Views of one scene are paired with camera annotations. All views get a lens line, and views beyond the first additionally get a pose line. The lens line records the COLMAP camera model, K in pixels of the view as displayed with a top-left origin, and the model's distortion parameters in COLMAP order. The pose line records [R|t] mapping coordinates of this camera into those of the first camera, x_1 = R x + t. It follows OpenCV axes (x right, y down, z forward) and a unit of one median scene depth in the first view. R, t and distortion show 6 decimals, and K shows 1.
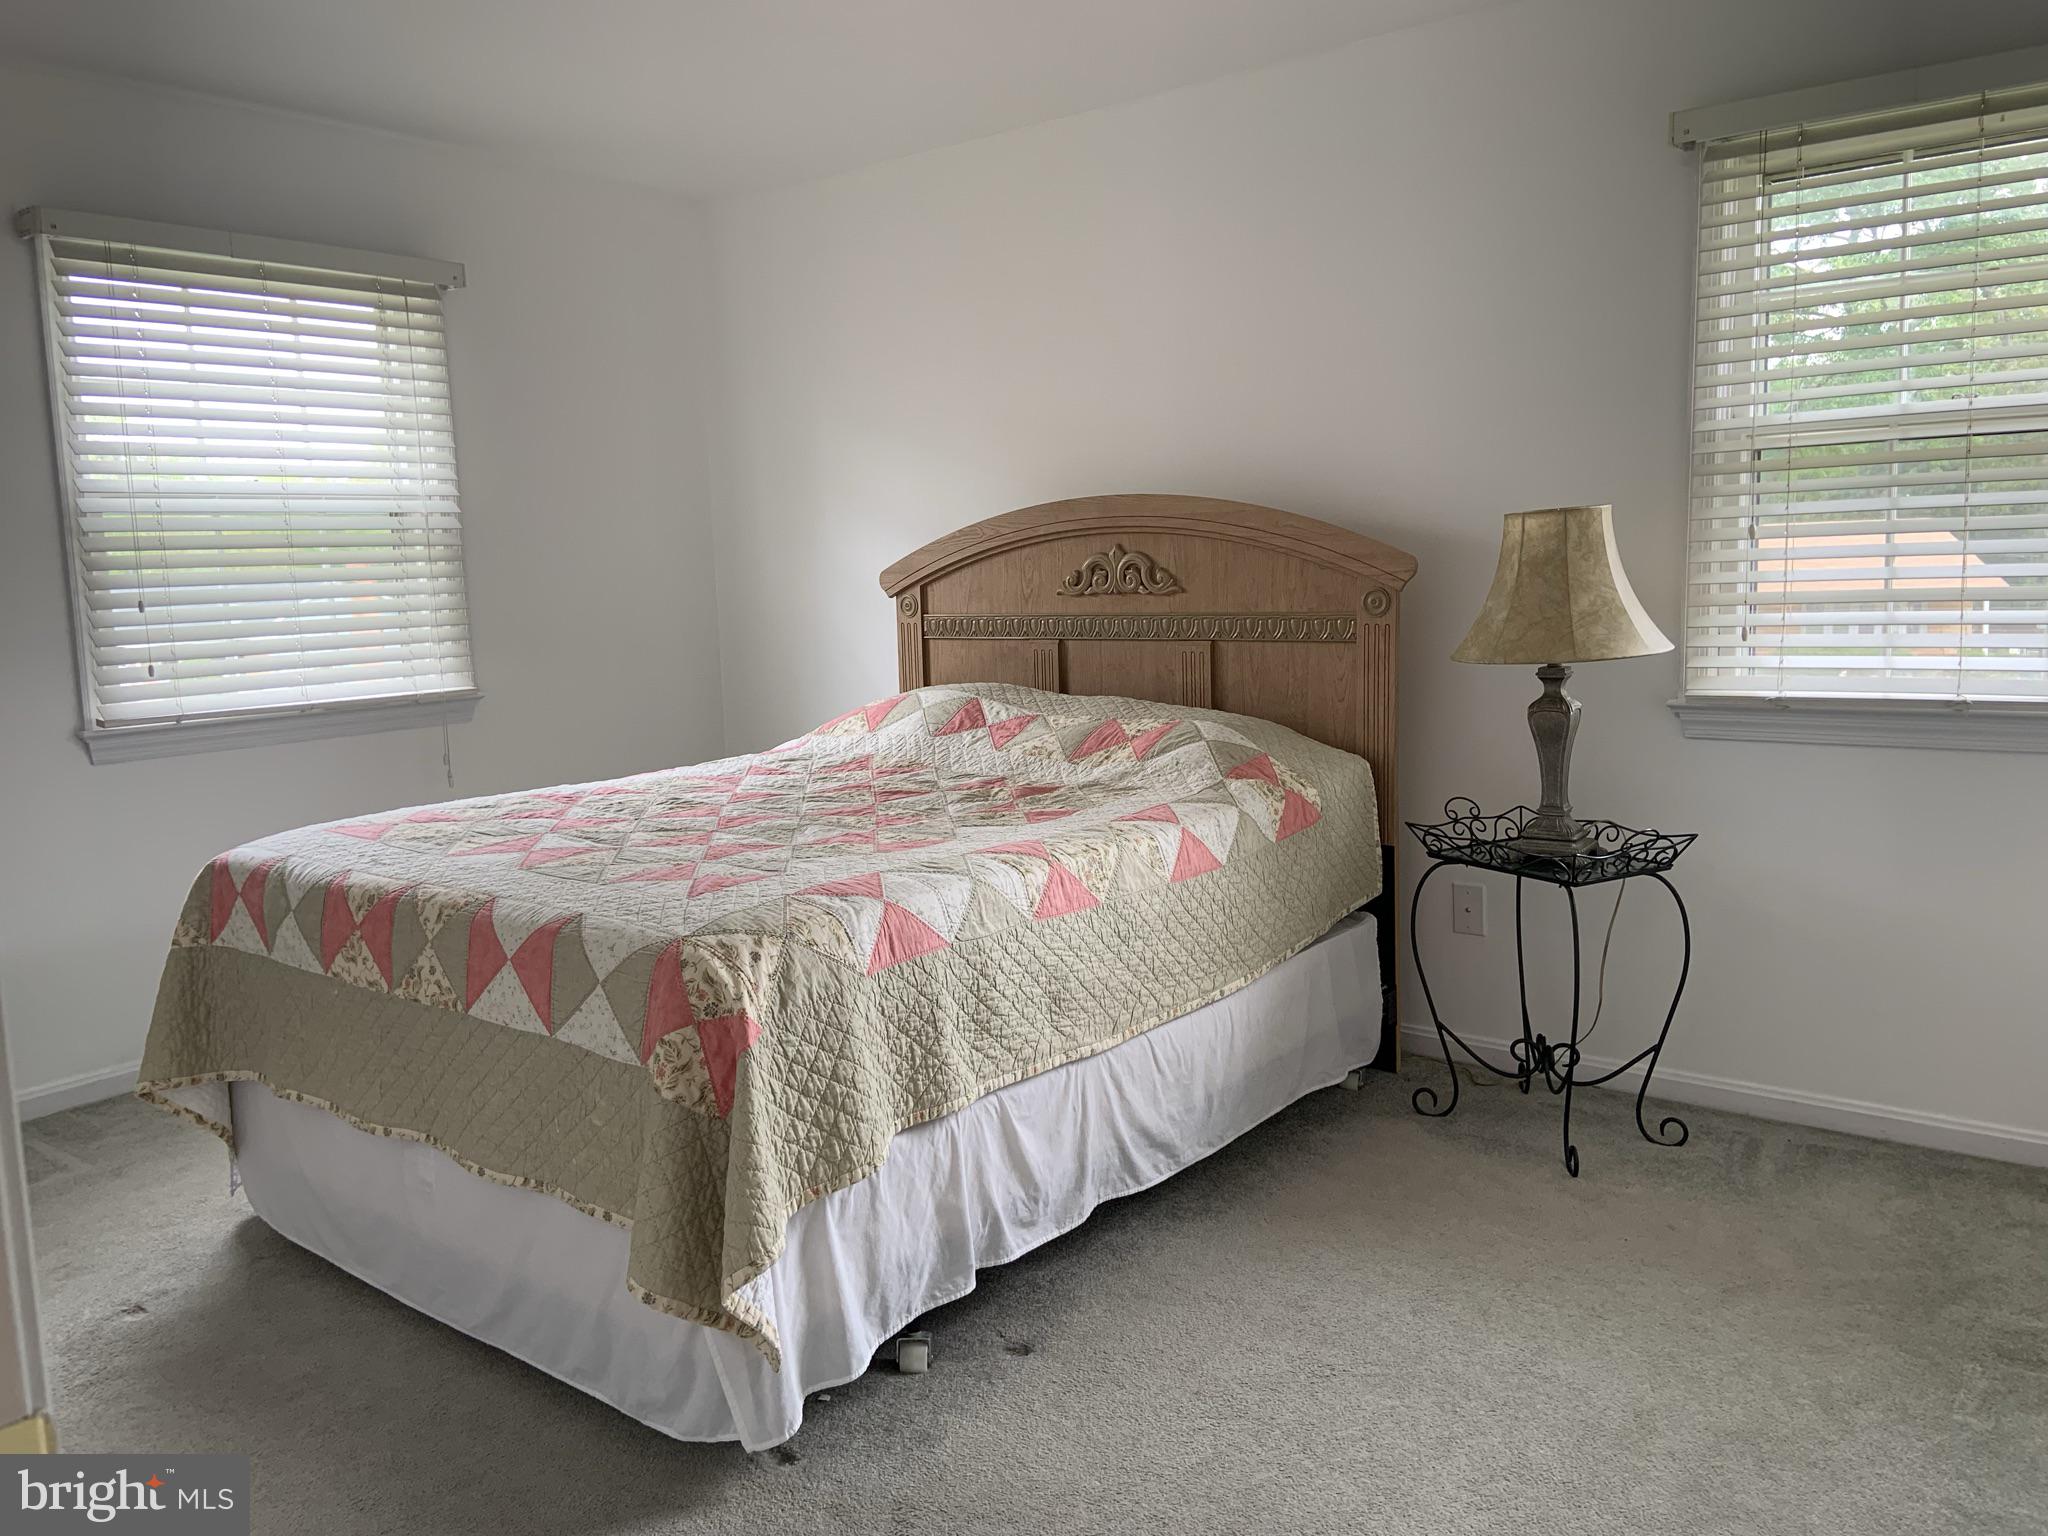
lens RADIAL K [[1553.1, 0, 1024.0], [0, 1553.1, 768.0], [0, 0, 1]] dist [0.115199, -0.168388]
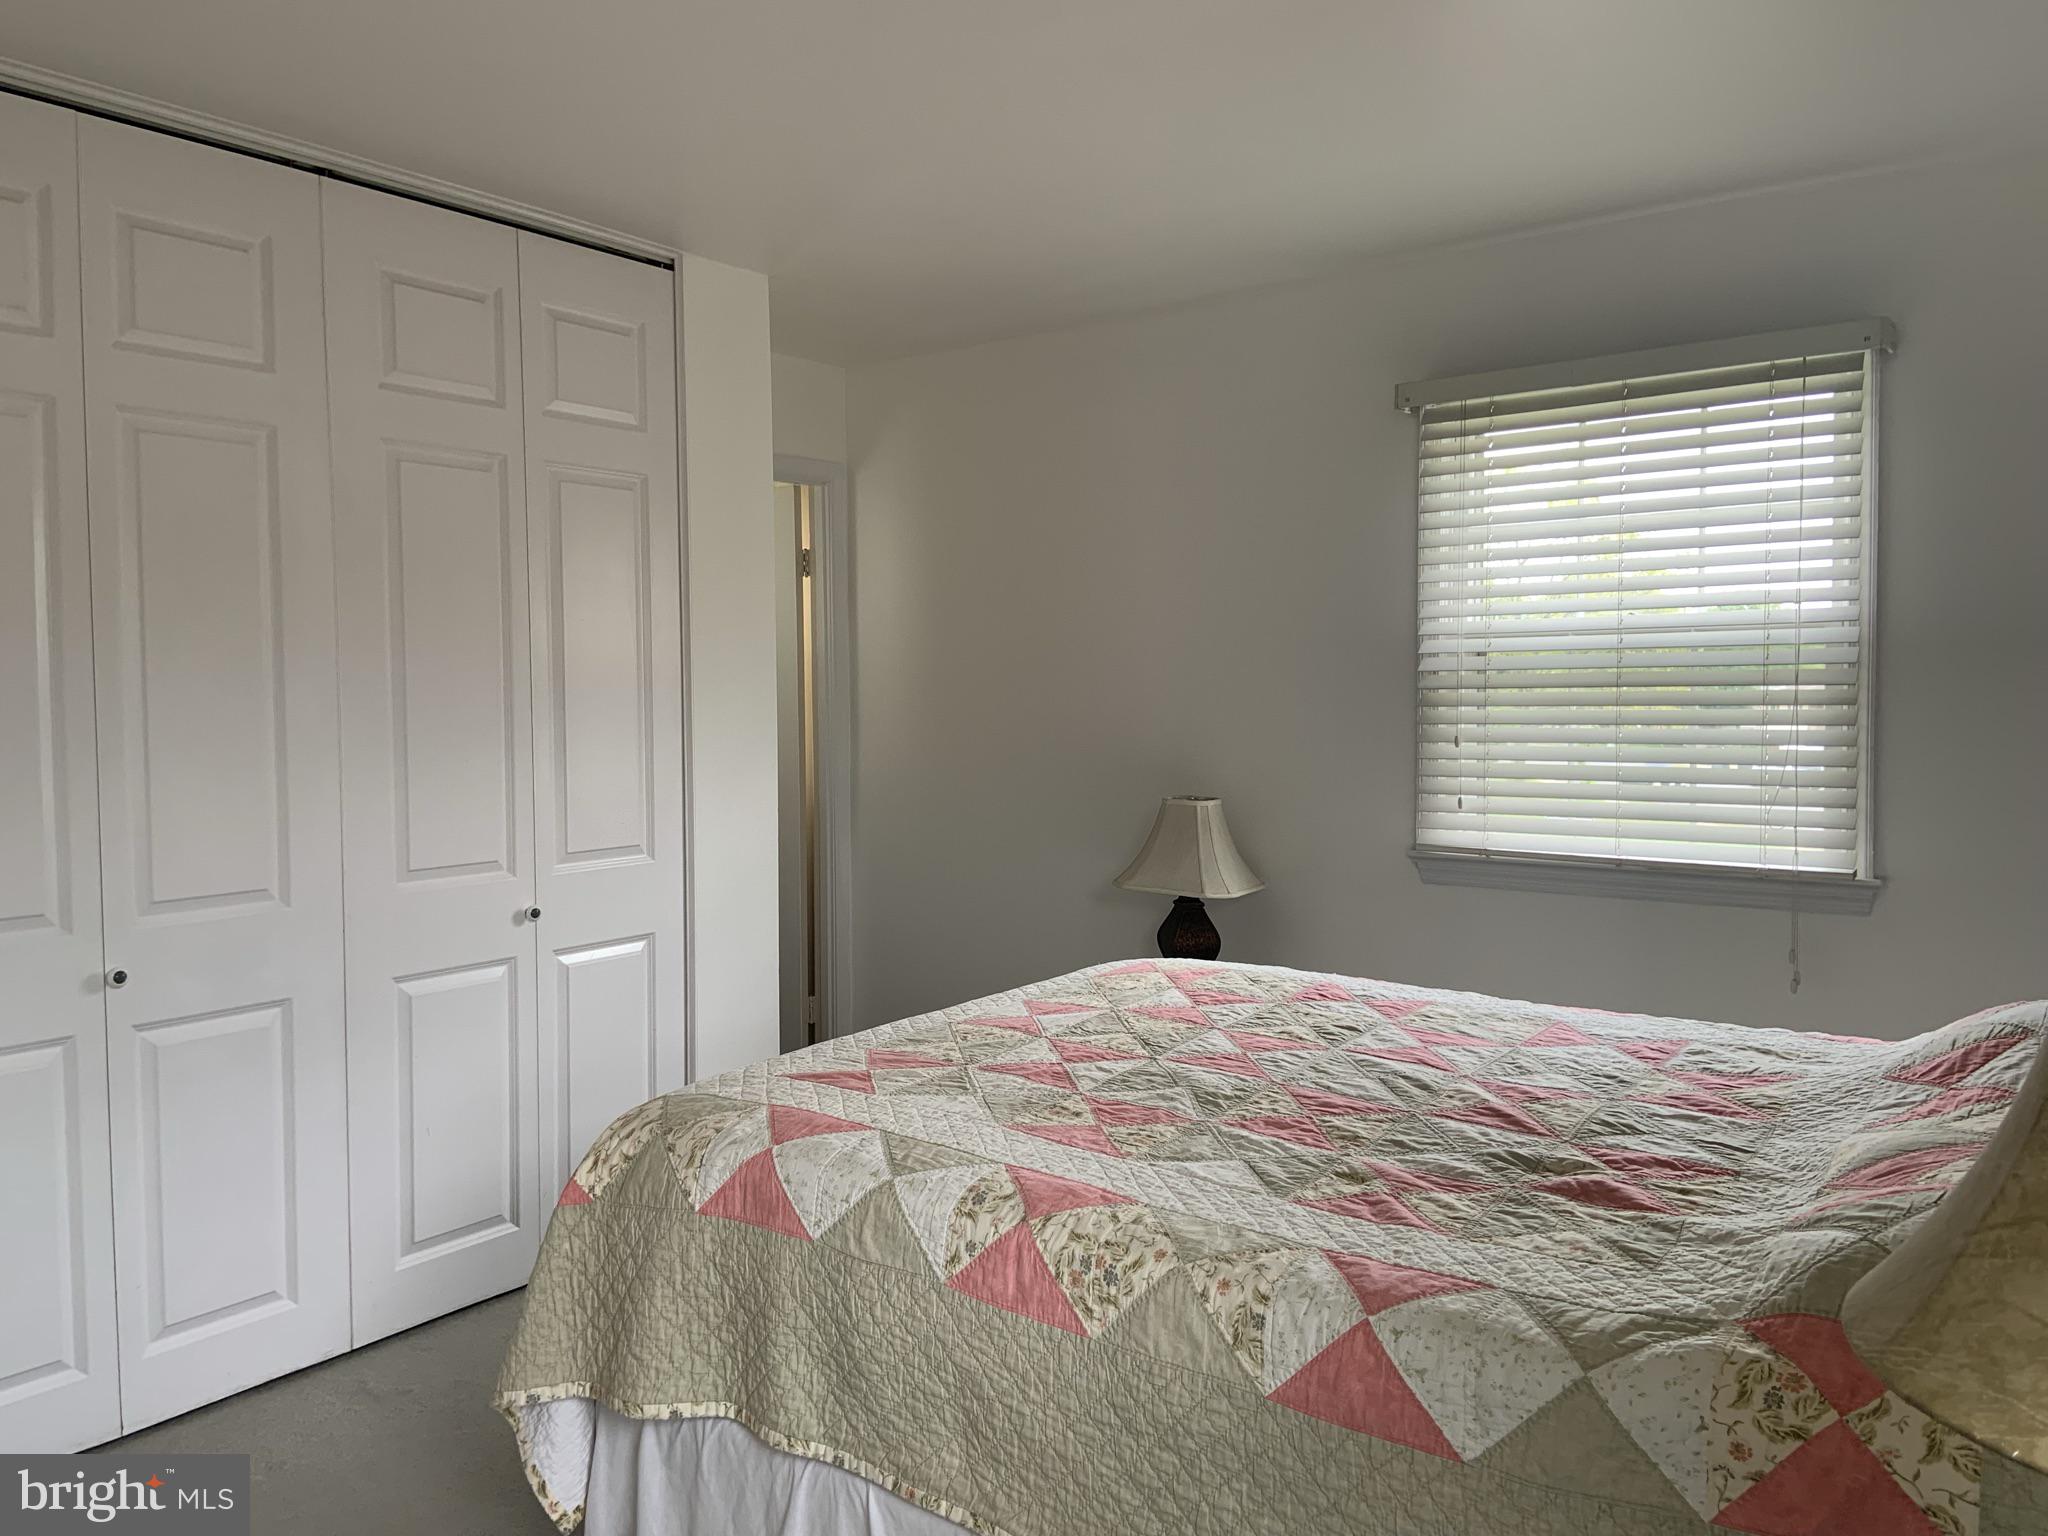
lens RADIAL K [[1553.1, 0, 1024.0], [0, 1553.1, 768.0], [0, 0, 1]] dist [0.115199, -0.168388]
pose [[0.014817, 0.084791, -0.996289, 0.485536], [-0.132010, 0.987842, 0.082109, -0.135393], [0.991138, 0.130304, 0.025830, 0.706433]]
